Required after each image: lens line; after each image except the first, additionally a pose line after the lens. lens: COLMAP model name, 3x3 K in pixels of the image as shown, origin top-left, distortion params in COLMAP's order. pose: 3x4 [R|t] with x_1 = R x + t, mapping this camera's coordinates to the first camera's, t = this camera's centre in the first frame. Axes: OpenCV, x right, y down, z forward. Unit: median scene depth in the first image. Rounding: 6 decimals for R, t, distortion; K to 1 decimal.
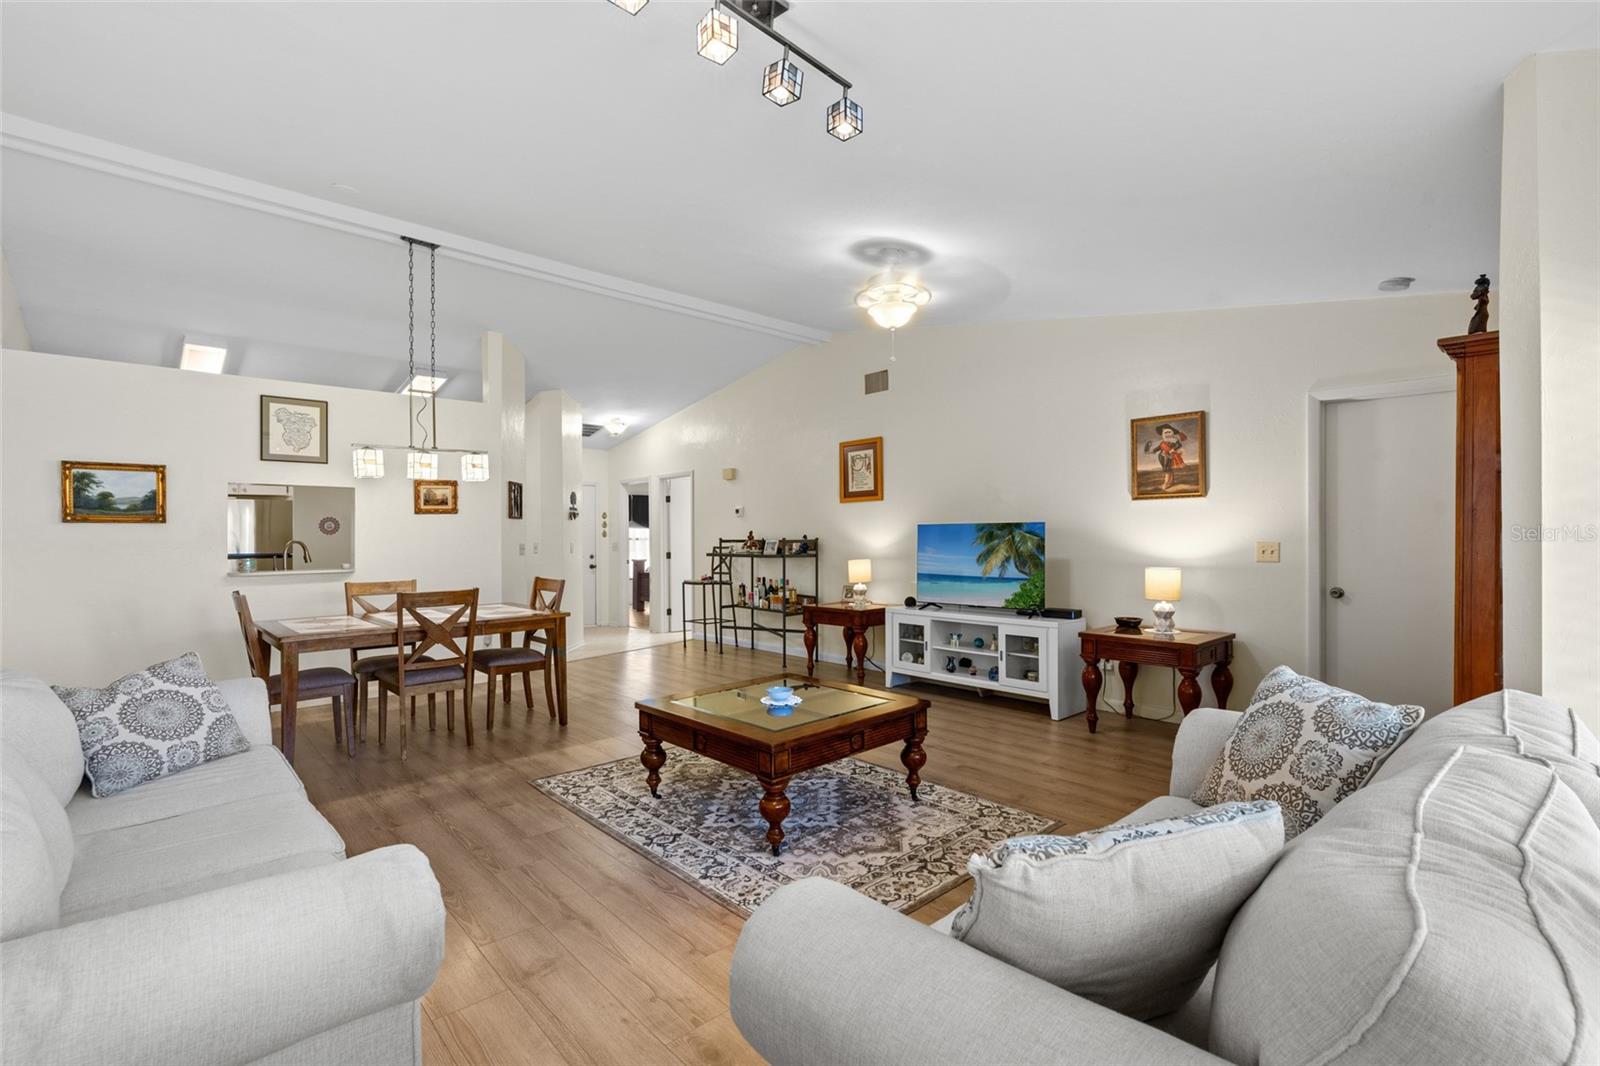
lens RADIAL K [[723.7, 0, 788.8], [0, 723.7, 523.3], [0, 0, 1]] dist [-0.007113, 0.002270]
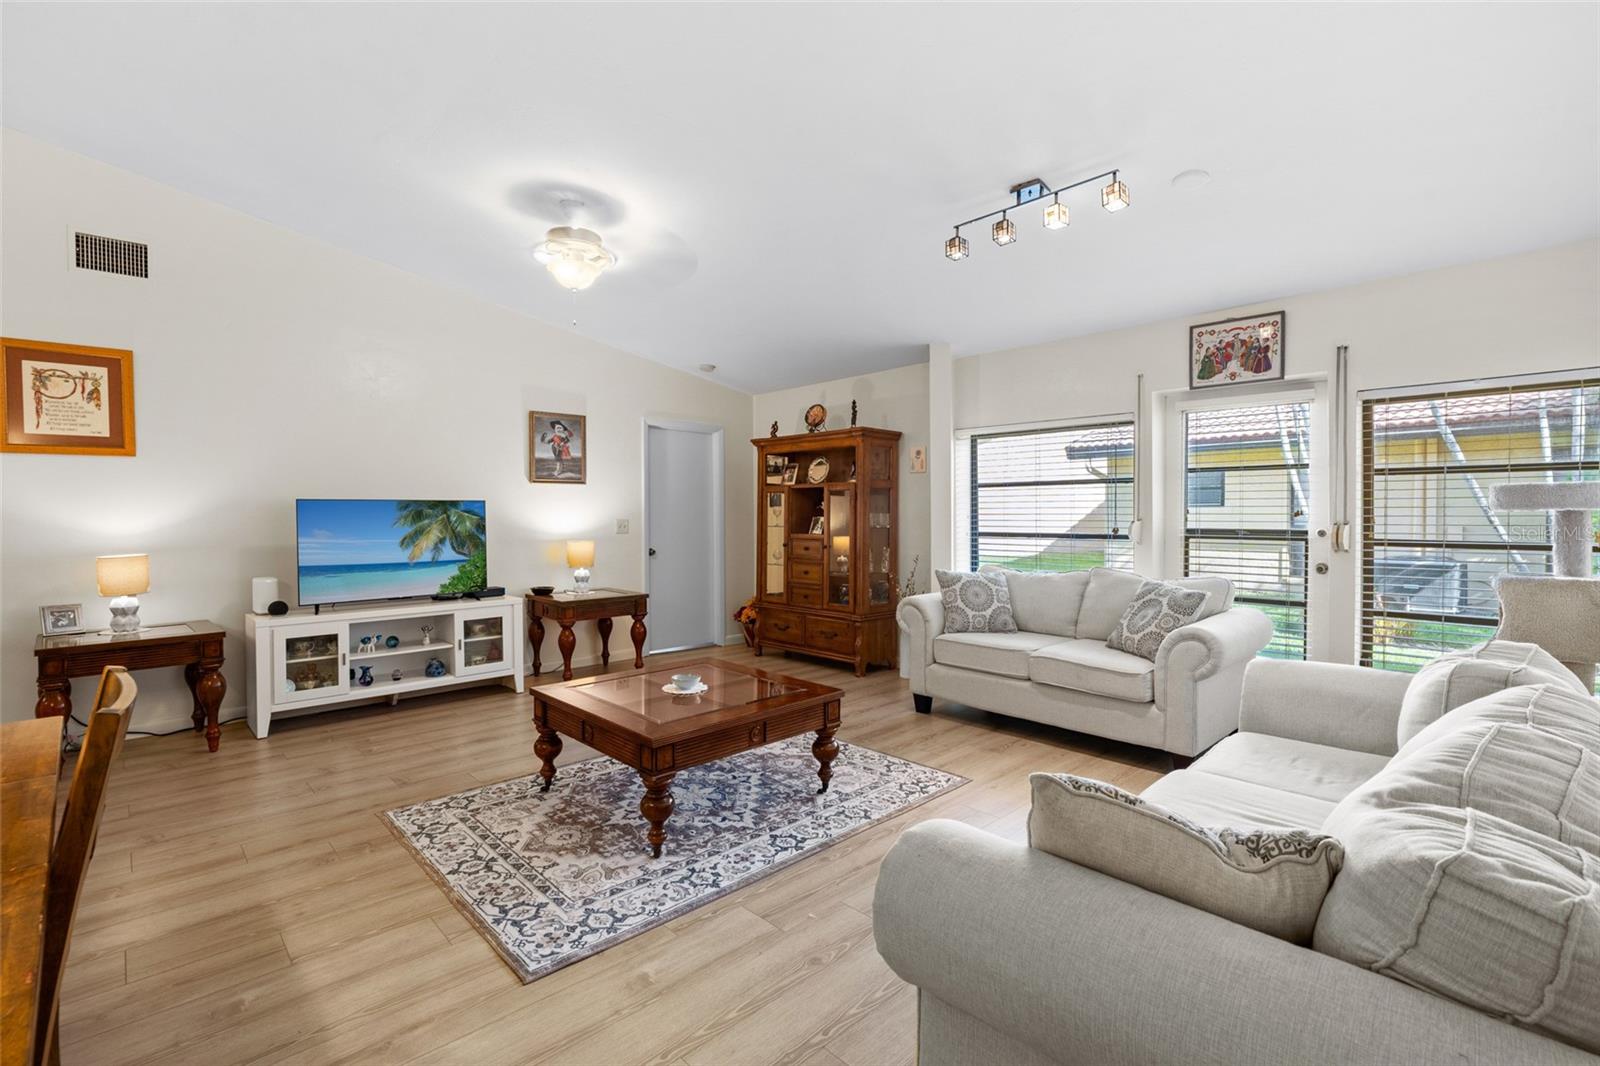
lens RADIAL K [[723.7, 0, 802.4], [0, 723.7, 524.5], [0, 0, 1]] dist [-0.007113, 0.002270]
pose [[-0.025793, -0.010787, 0.999609, -0.685181], [-0.012658, 0.999865, 0.010463, 0.015839], [-0.999587, -0.012384, -0.025926, 0.636176]]
